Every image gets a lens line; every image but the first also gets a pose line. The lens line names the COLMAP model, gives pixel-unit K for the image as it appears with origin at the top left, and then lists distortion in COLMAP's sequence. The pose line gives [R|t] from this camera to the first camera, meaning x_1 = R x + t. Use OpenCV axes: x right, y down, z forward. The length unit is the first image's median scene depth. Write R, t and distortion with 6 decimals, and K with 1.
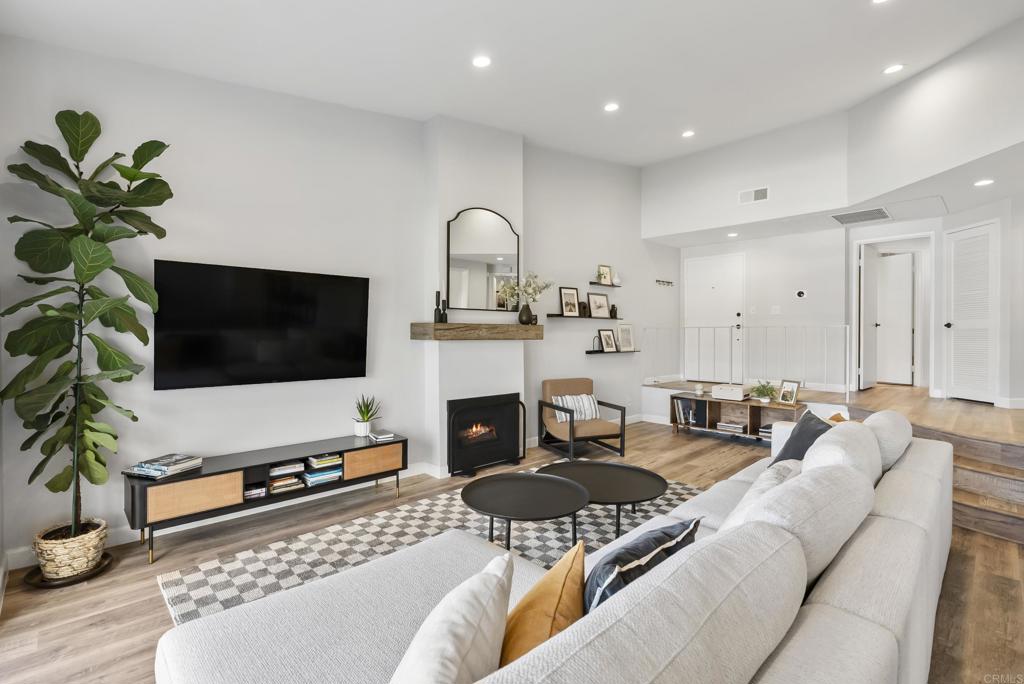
lens RADIAL K [[470.0, 0, 509.0], [0, 470.0, 339.7], [0, 0, 1]] dist [-0.007330, 0.000123]
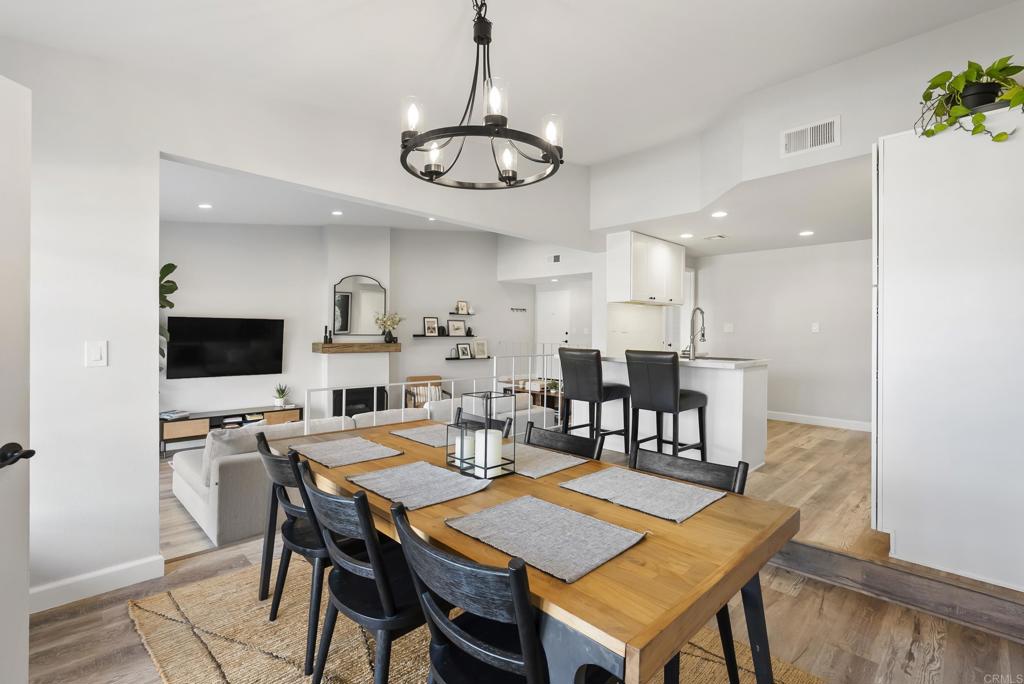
lens RADIAL K [[471.8, 0, 511.5], [0, 471.8, 334.8], [0, 0, 1]] dist [-0.006221, 0.000153]
pose [[0.999756, 0.012963, 0.017887, 0.434455], [-0.012863, 0.999901, -0.005725, -0.057182], [-0.017959, 0.005494, 0.999824, -0.662128]]
